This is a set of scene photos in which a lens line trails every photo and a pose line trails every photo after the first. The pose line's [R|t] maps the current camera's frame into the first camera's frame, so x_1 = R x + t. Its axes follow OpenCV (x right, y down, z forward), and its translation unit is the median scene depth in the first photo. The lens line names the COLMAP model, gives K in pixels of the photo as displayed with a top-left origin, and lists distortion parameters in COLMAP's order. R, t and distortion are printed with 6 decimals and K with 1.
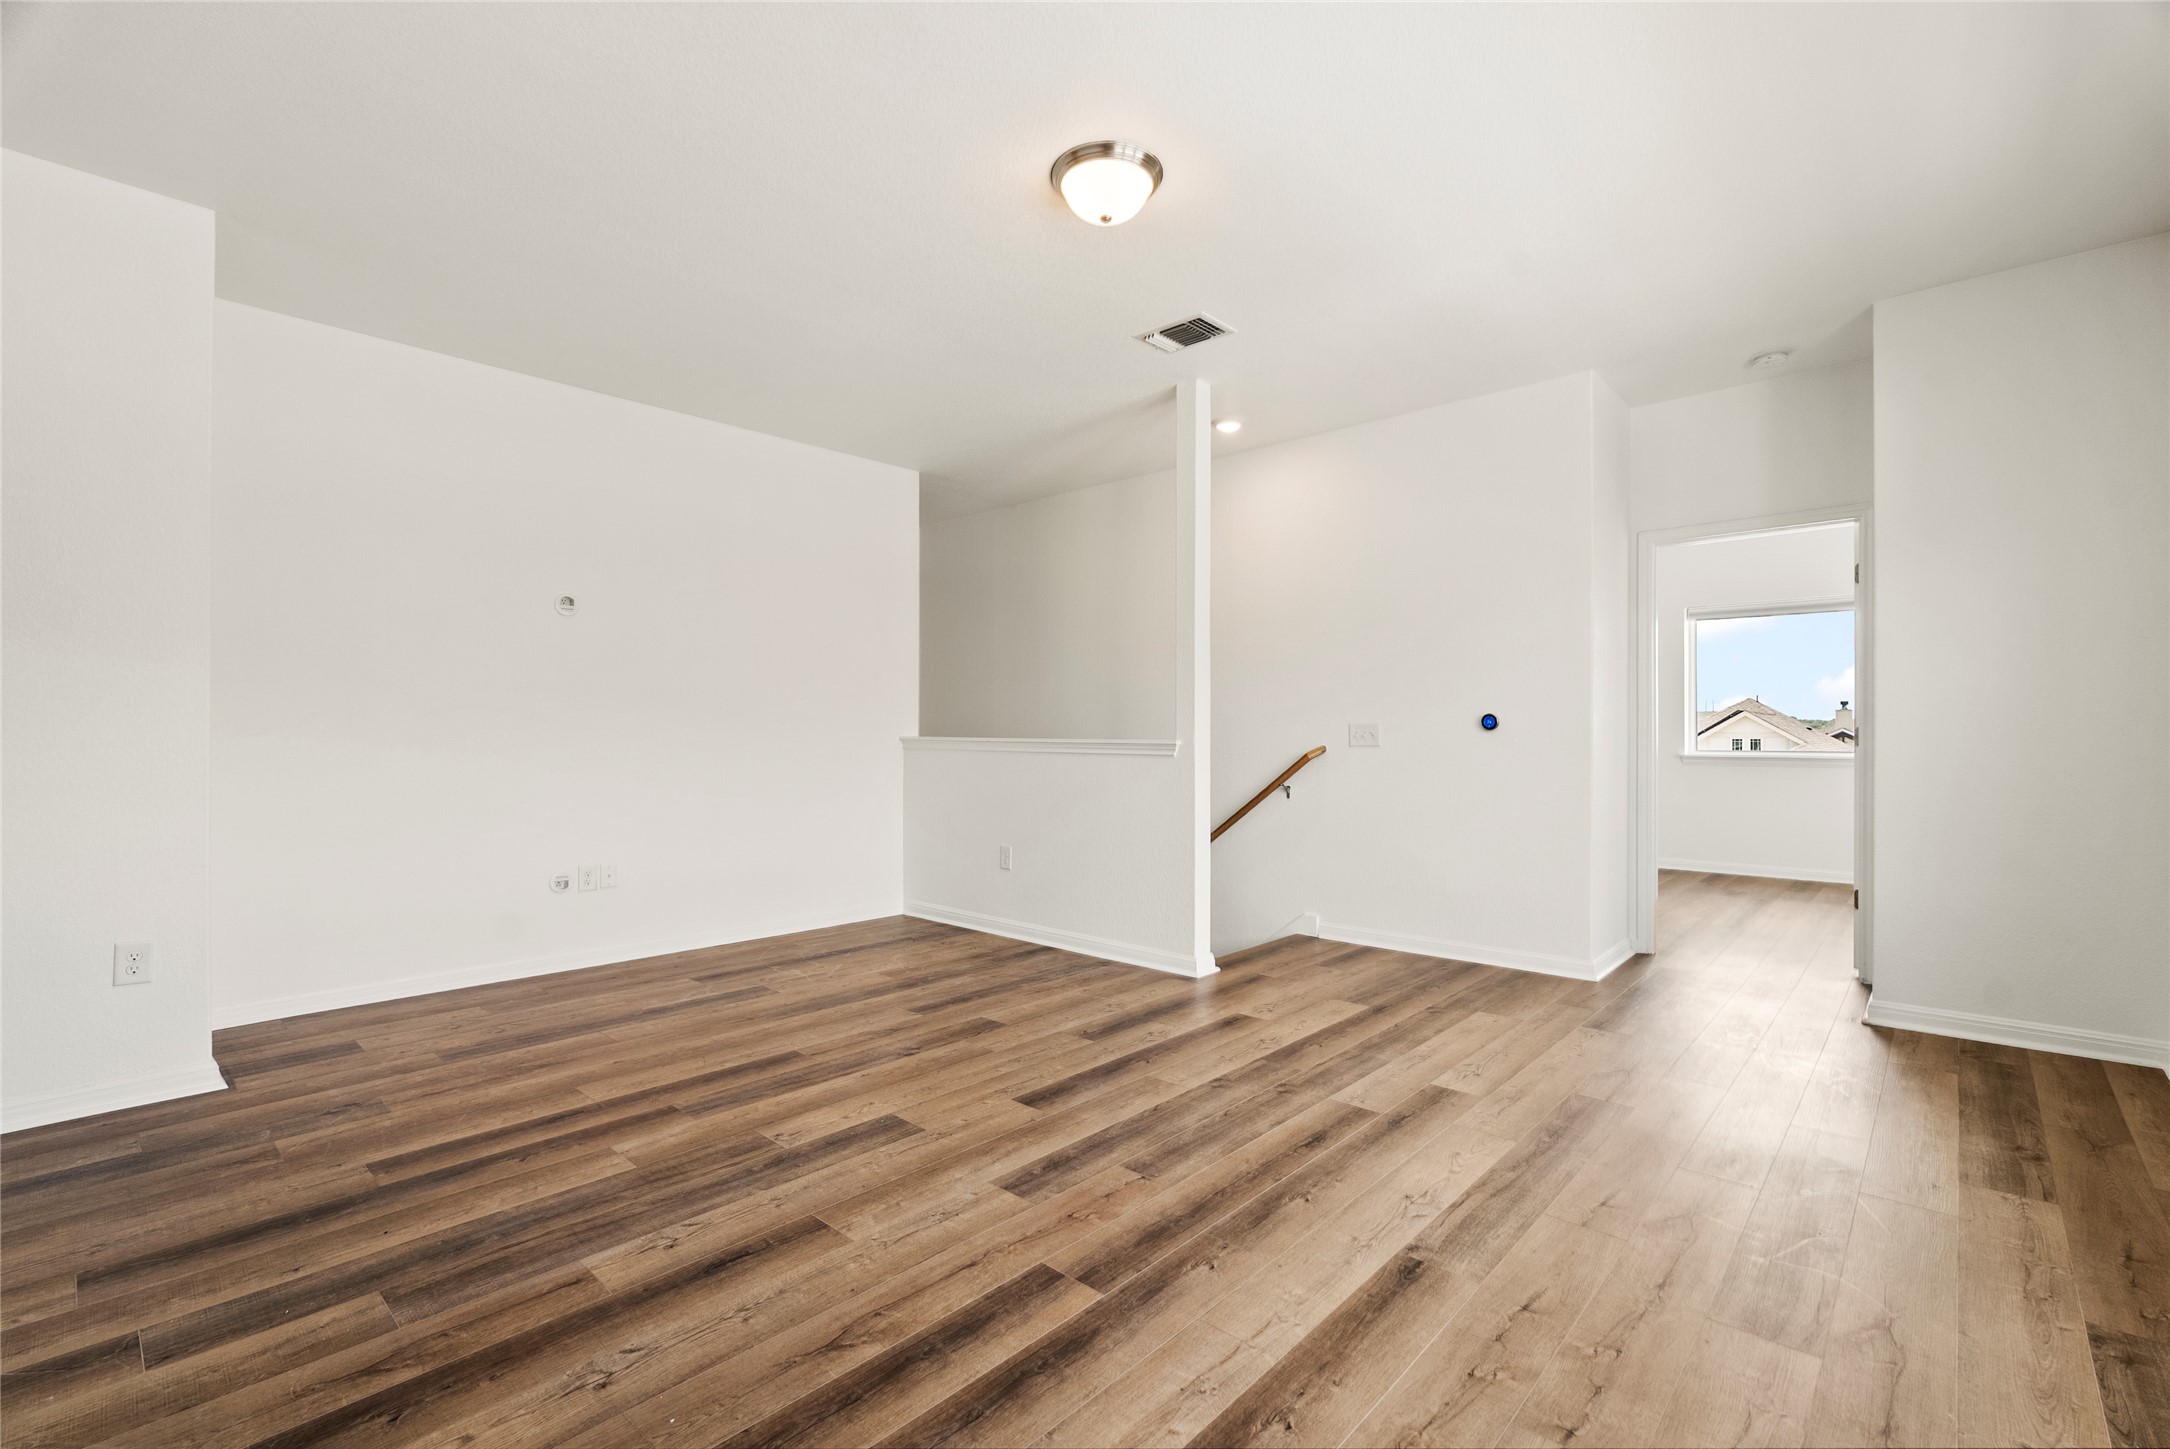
lens RADIAL K [[973.1, 0, 1088.3], [0, 973.1, 727.8], [0, 0, 1]] dist [-0.002094, -0.000620]
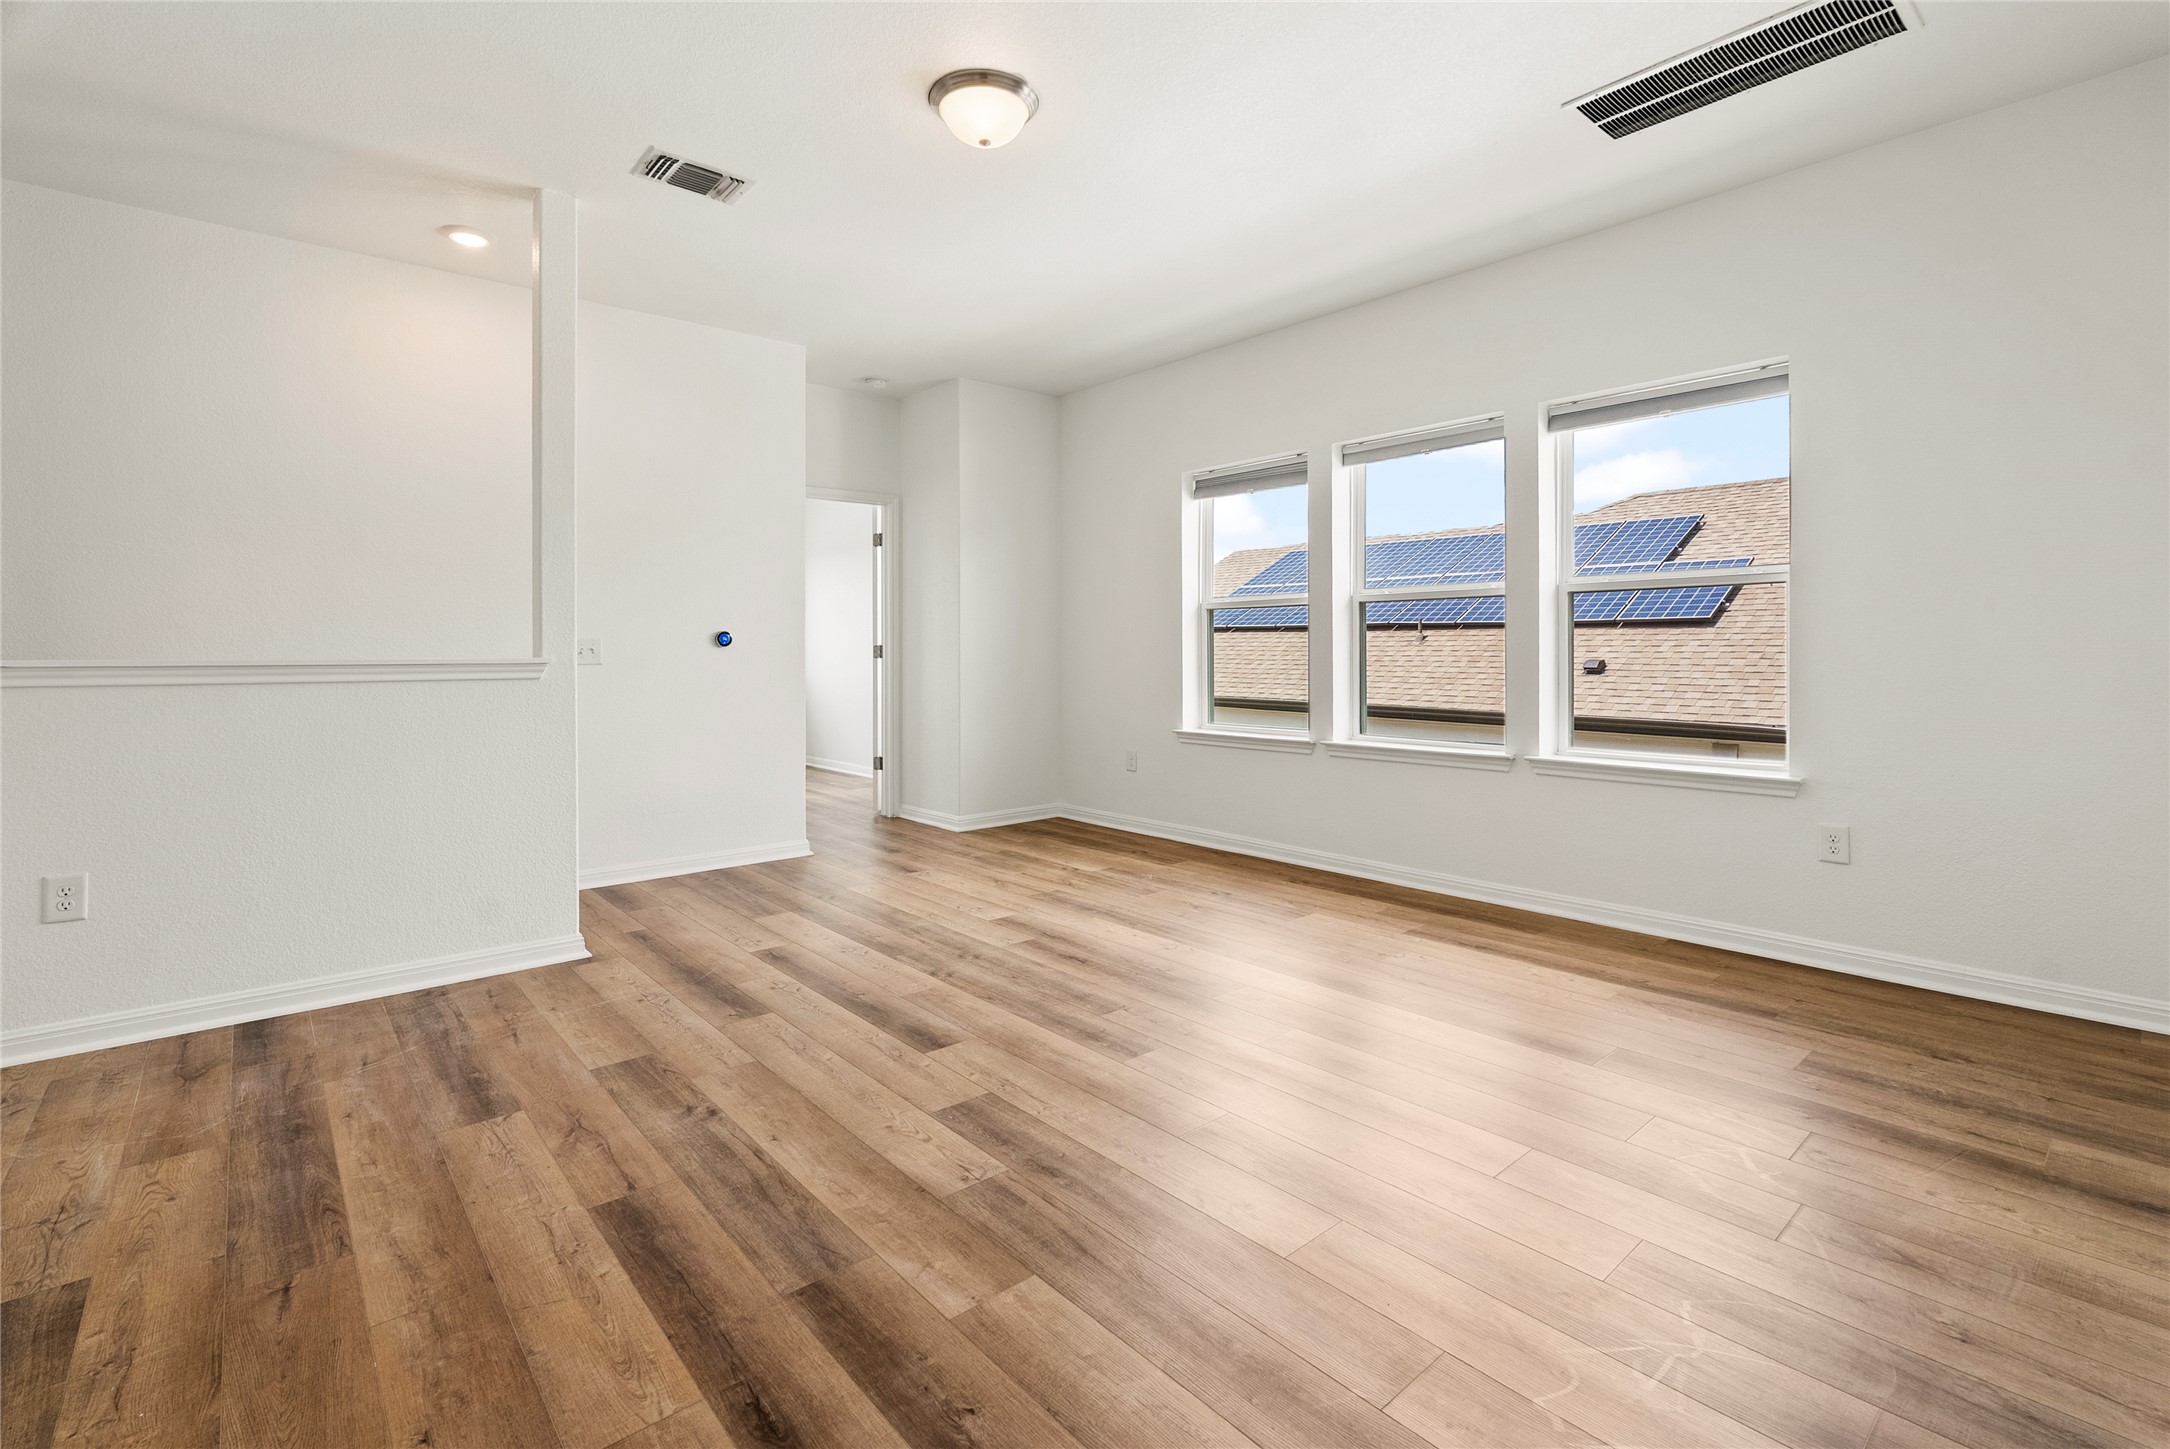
lens RADIAL K [[973.1, 0, 1132.6], [0, 973.1, 646.4], [0, 0, 1]] dist [-0.002094, -0.000620]
pose [[0.092360, 0.000270, 0.995726, -0.871303], [0.001494, 0.999999, -0.000410, 0.006901], [-0.995725, 0.001525, 0.092359, 0.662314]]
